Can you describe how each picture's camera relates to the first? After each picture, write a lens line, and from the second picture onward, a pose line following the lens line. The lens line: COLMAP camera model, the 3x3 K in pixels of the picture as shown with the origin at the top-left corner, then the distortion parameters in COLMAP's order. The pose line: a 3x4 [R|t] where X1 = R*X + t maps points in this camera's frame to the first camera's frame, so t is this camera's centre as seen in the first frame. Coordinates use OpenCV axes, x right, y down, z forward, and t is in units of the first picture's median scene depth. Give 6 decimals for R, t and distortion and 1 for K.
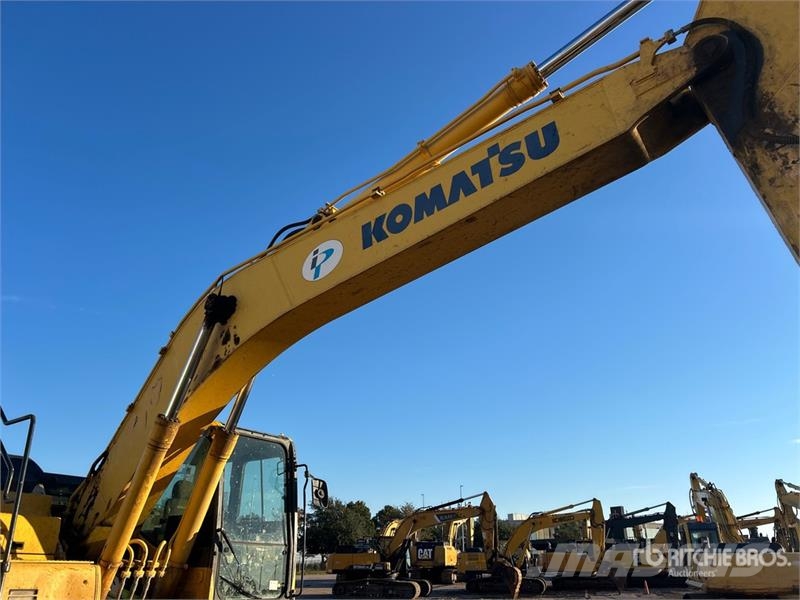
lens RADIAL K [[602.9, 0, 403.4], [0, 602.9, 296.6], [0, 0, 1]] dist [0.069155, -0.076206]
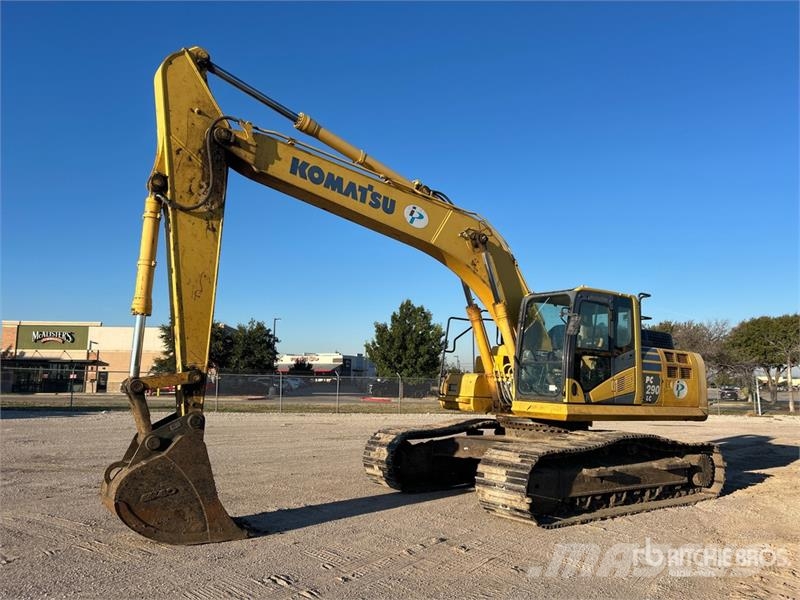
lens RADIAL K [[610.3, 0, 400.0], [0, 610.3, 300.0], [0, 0, 1]] dist [0.052401, -0.054220]
pose [[-0.265839, -0.148202, -0.952557, 1.549930], [0.356664, 0.902877, -0.240010, 0.575978], [0.895612, -0.403547, -0.187162, 1.179352]]
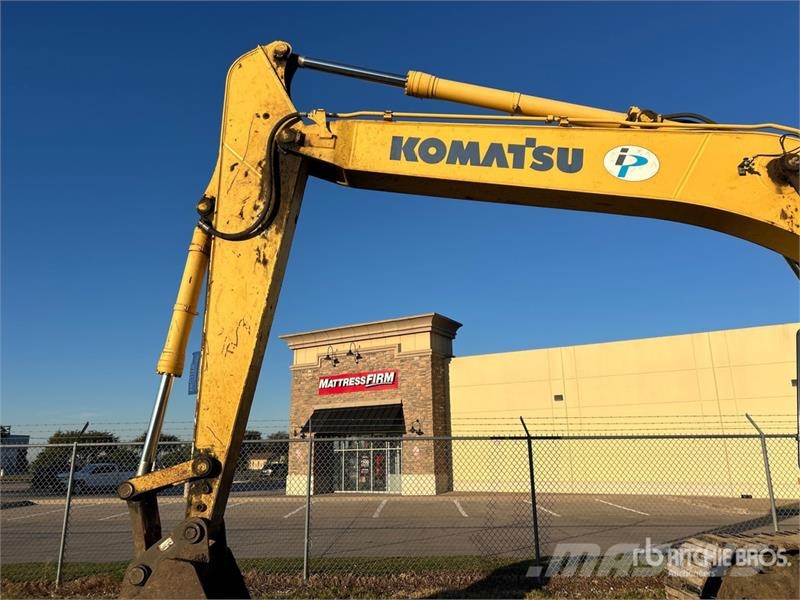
lens RADIAL K [[586.8, 0, 410.7], [0, 586.8, 297.7], [0, 0, 1]] dist [0.061071, -0.096808]
pose [[-0.830977, -0.132449, -0.540309, 0.714046], [0.239303, 0.791686, -0.562110, 0.595982], [0.502206, -0.596398, -0.626177, 1.286976]]
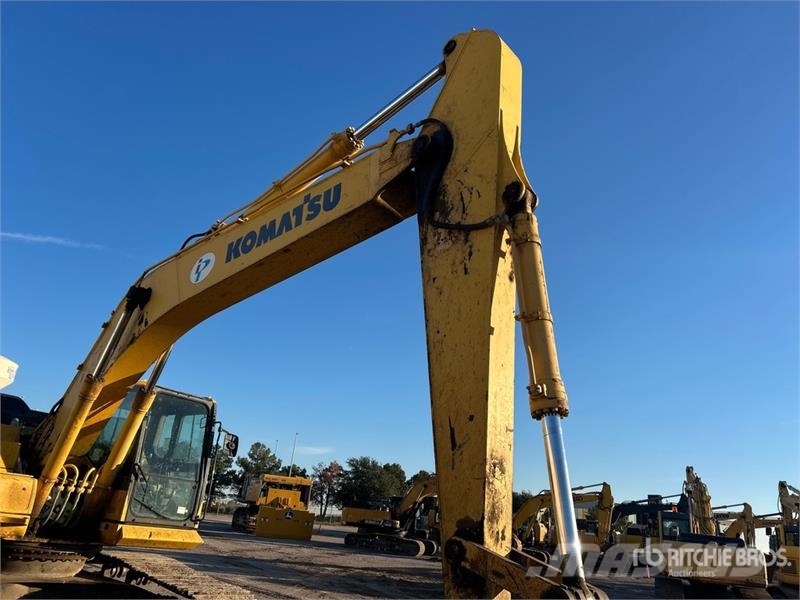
lens RADIAL K [[610.2, 0, 400.7], [0, 610.2, 302.9], [0, 0, 1]] dist [0.053305, -0.056139]
pose [[0.991656, 0.068707, -0.109081, 0.412575], [-0.061644, 0.995857, 0.066856, -0.094468], [0.113223, -0.059574, 0.991782, -0.249506]]
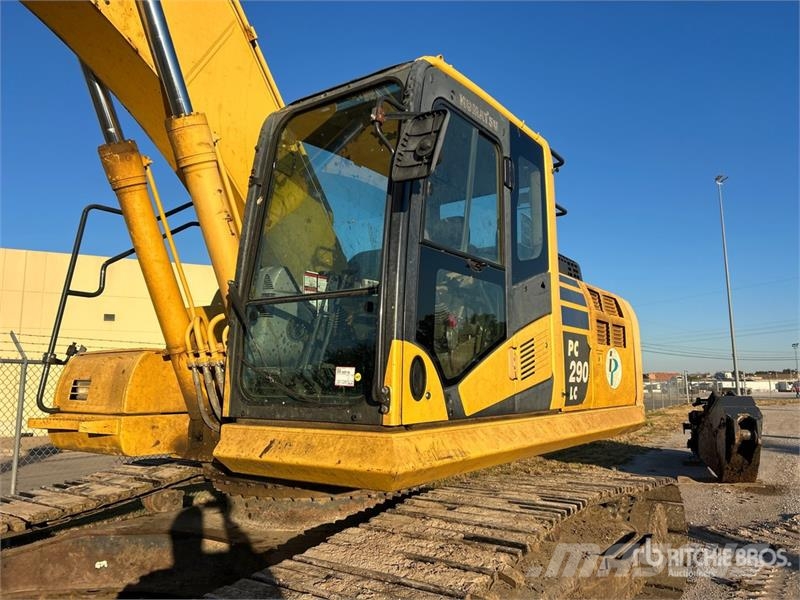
lens RADIAL K [[598.6, 0, 400.0], [0, 598.6, 300.0], [0, 0, 1]] dist [0.053739, -0.064613]
pose [[0.035211, -0.142513, -0.989166, 0.249039], [0.411475, 0.904060, -0.115604, 0.557415], [0.910740, -0.402947, 0.090473, 1.162811]]
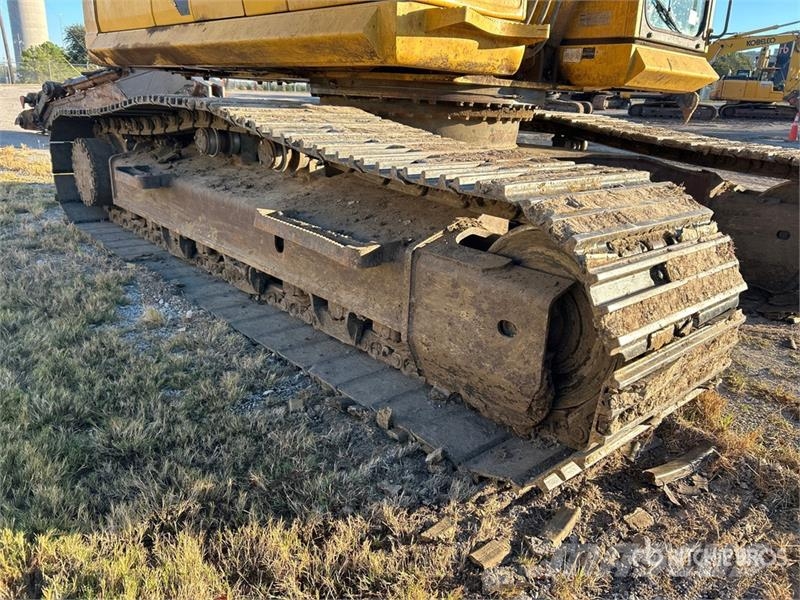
lens RADIAL K [[598.6, 0, 400.0], [0, 598.6, 300.0], [0, 0, 1]] dist [0.053739, -0.064613]
pose [[0.982898, 0.098240, -0.155758, -0.449964], [0.032470, 0.740109, 0.671703, 0.279165], [0.181266, -0.665273, 0.724261, 0.291473]]
